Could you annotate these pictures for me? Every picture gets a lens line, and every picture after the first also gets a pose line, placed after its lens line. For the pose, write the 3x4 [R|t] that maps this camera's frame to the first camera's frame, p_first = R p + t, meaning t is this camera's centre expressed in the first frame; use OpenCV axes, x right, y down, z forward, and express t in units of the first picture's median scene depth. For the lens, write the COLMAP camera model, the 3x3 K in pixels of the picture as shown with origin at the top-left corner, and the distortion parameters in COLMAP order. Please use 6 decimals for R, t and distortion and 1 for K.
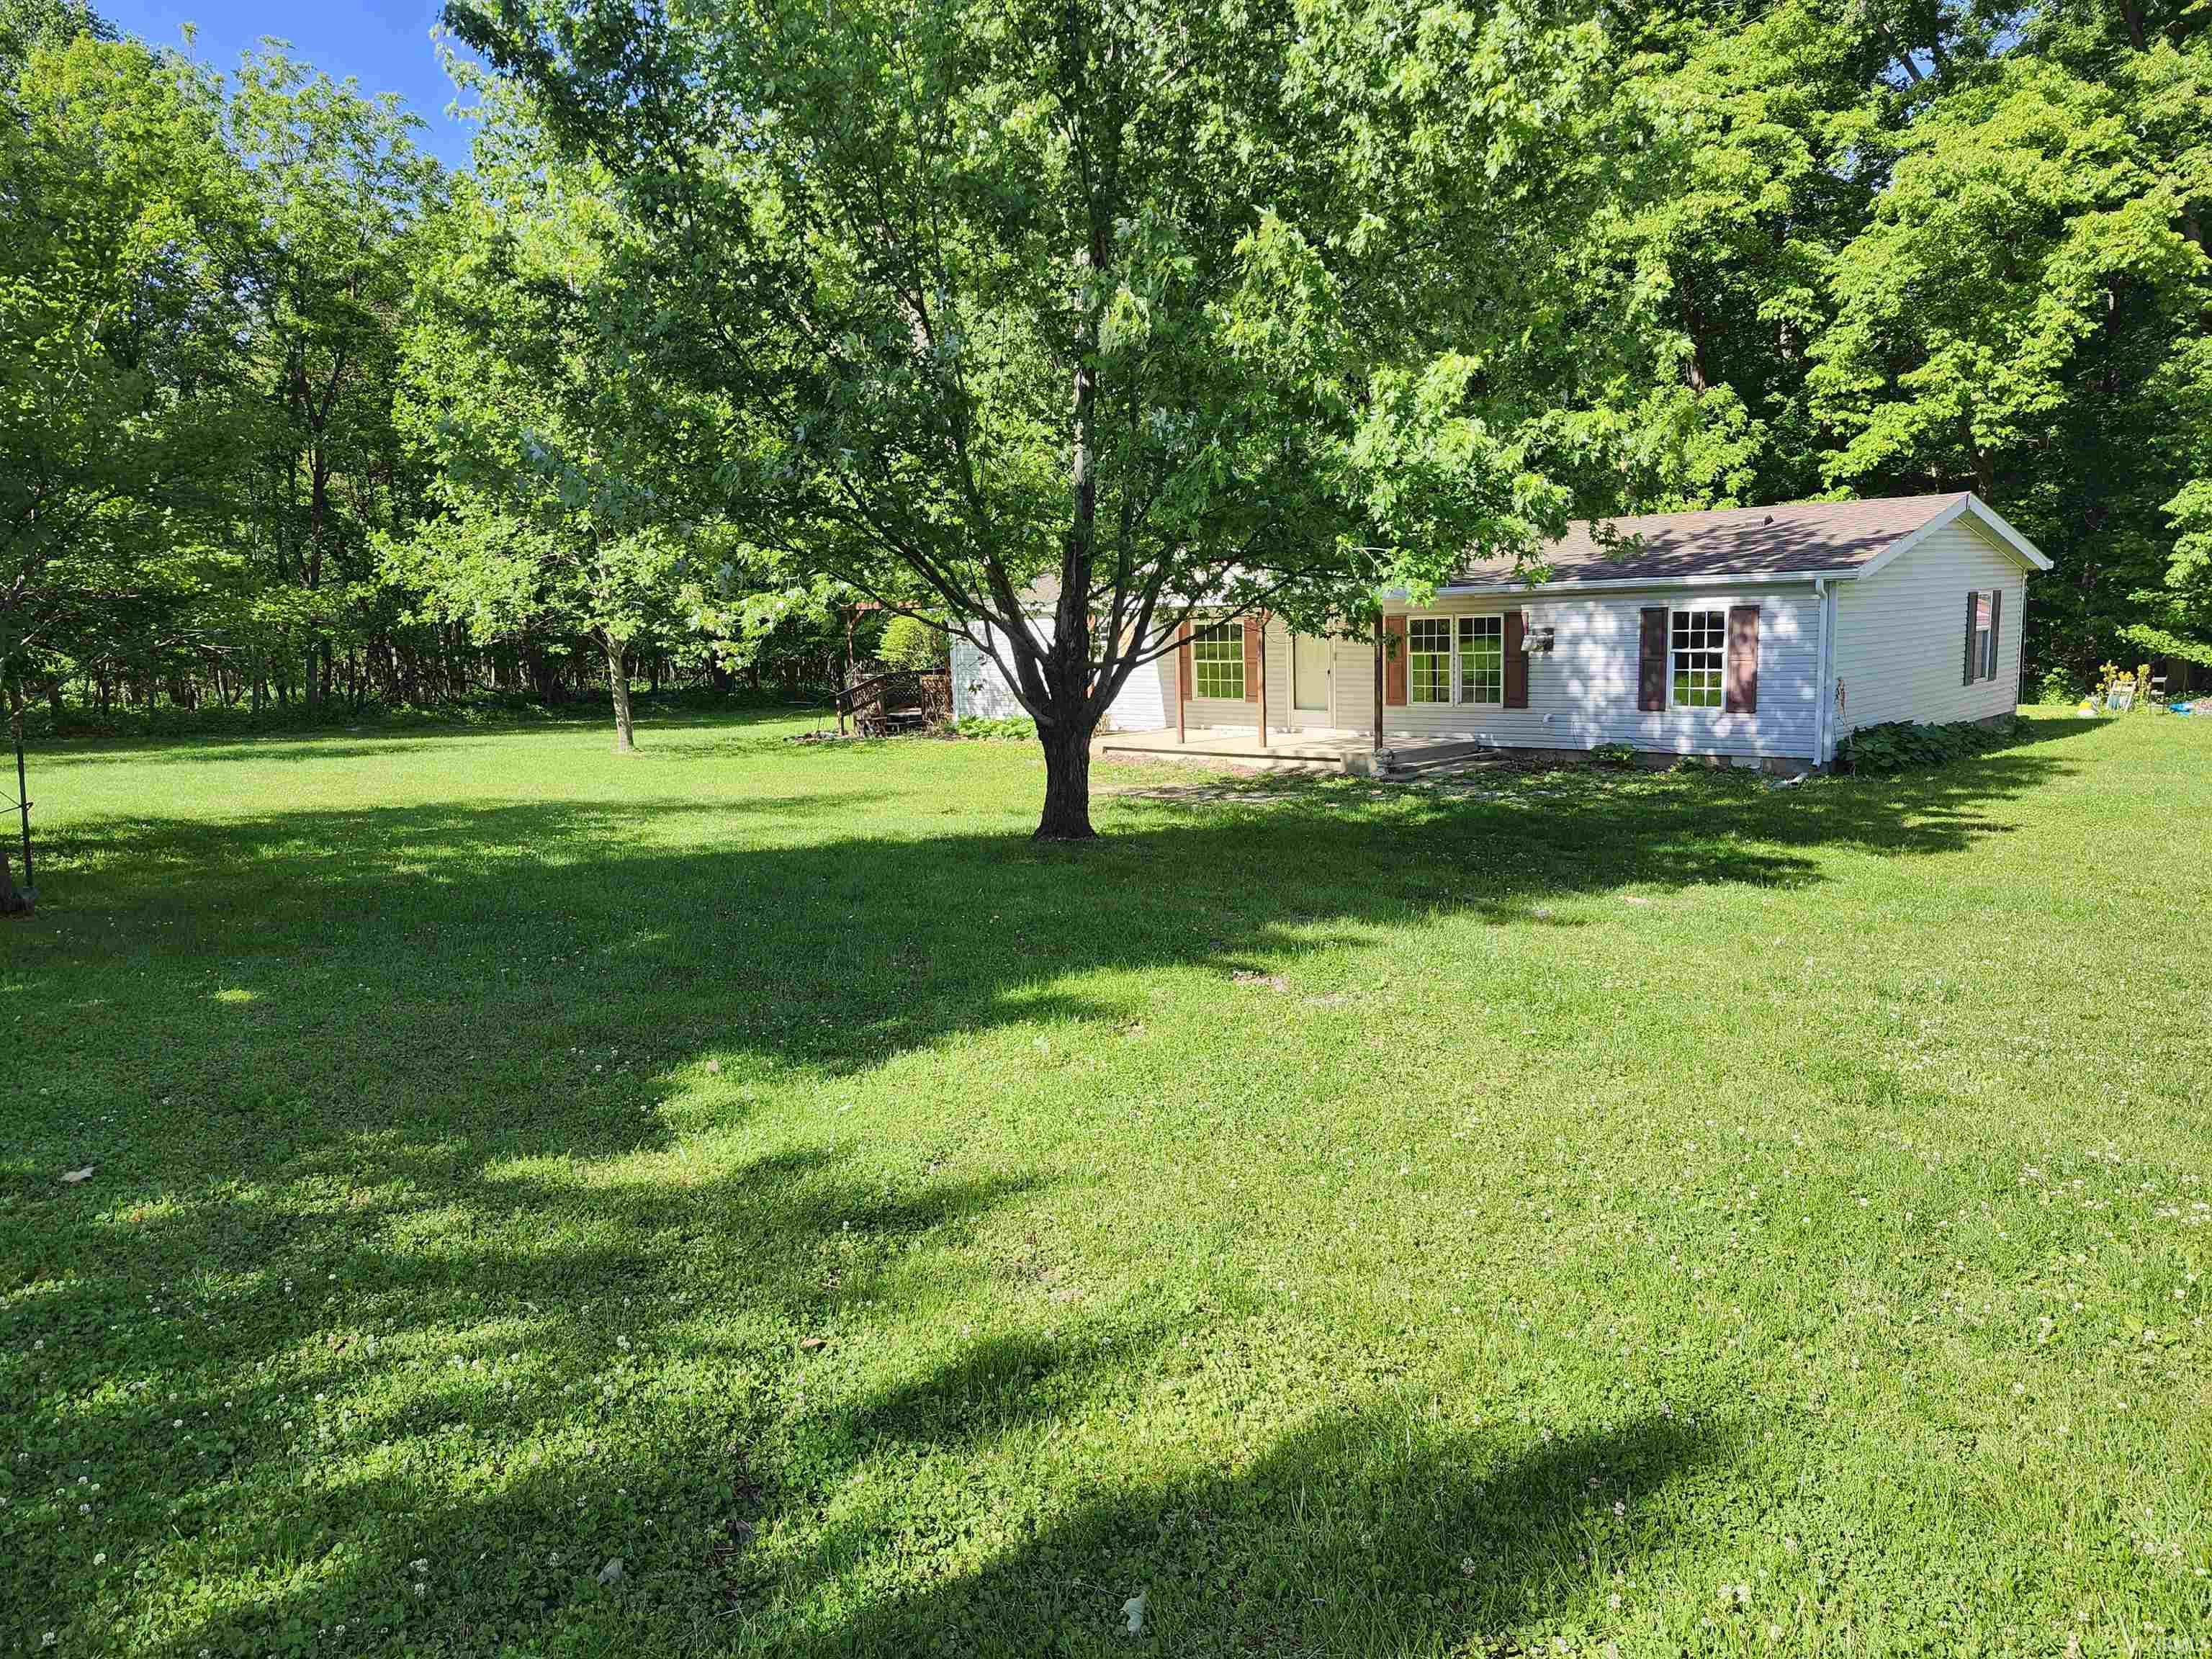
lens RADIAL K [[1592.4, 0, 1105.4], [0, 1592.4, 866.4], [0, 0, 1]] dist [0.171032, -0.267826]
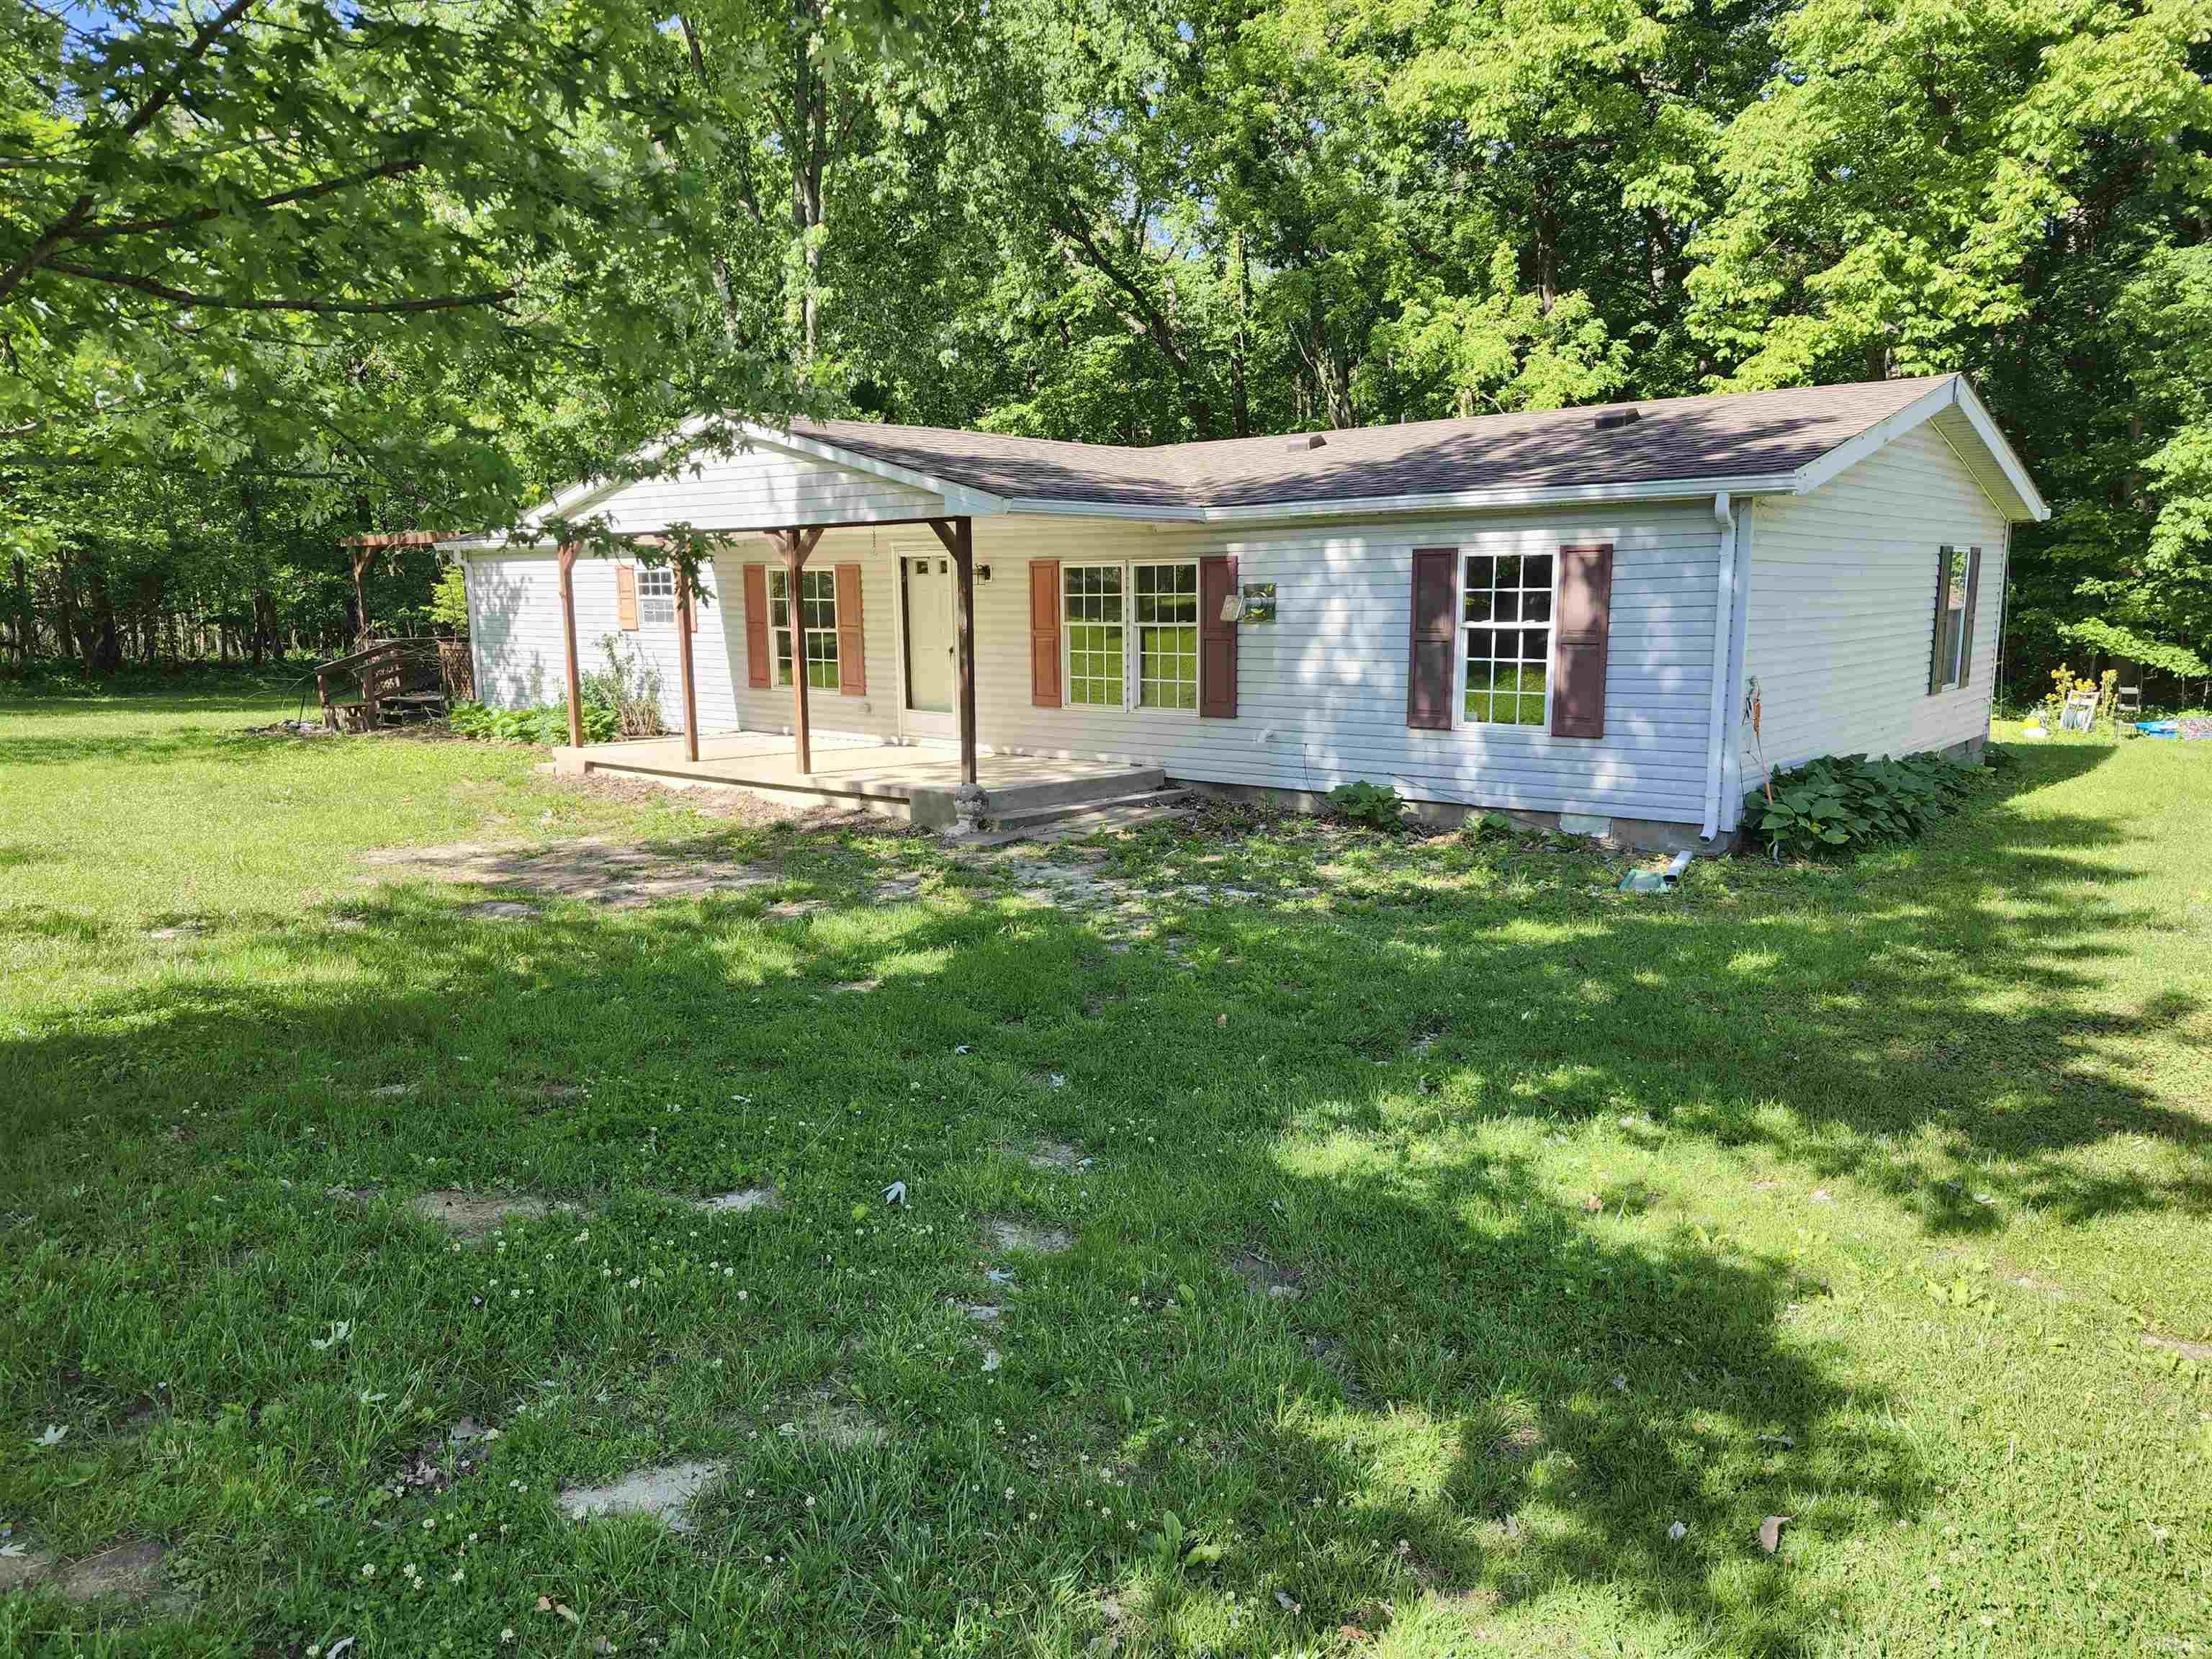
lens RADIAL K [[1592.4, 0, 1105.4], [0, 1592.4, 866.4], [0, 0, 1]] dist [0.171032, -0.267826]
pose [[0.997029, 0.012503, 0.076009, 0.117689], [-0.013034, 0.999894, 0.006502, -0.032553], [-0.075919, -0.007474, 0.997086, 0.287938]]
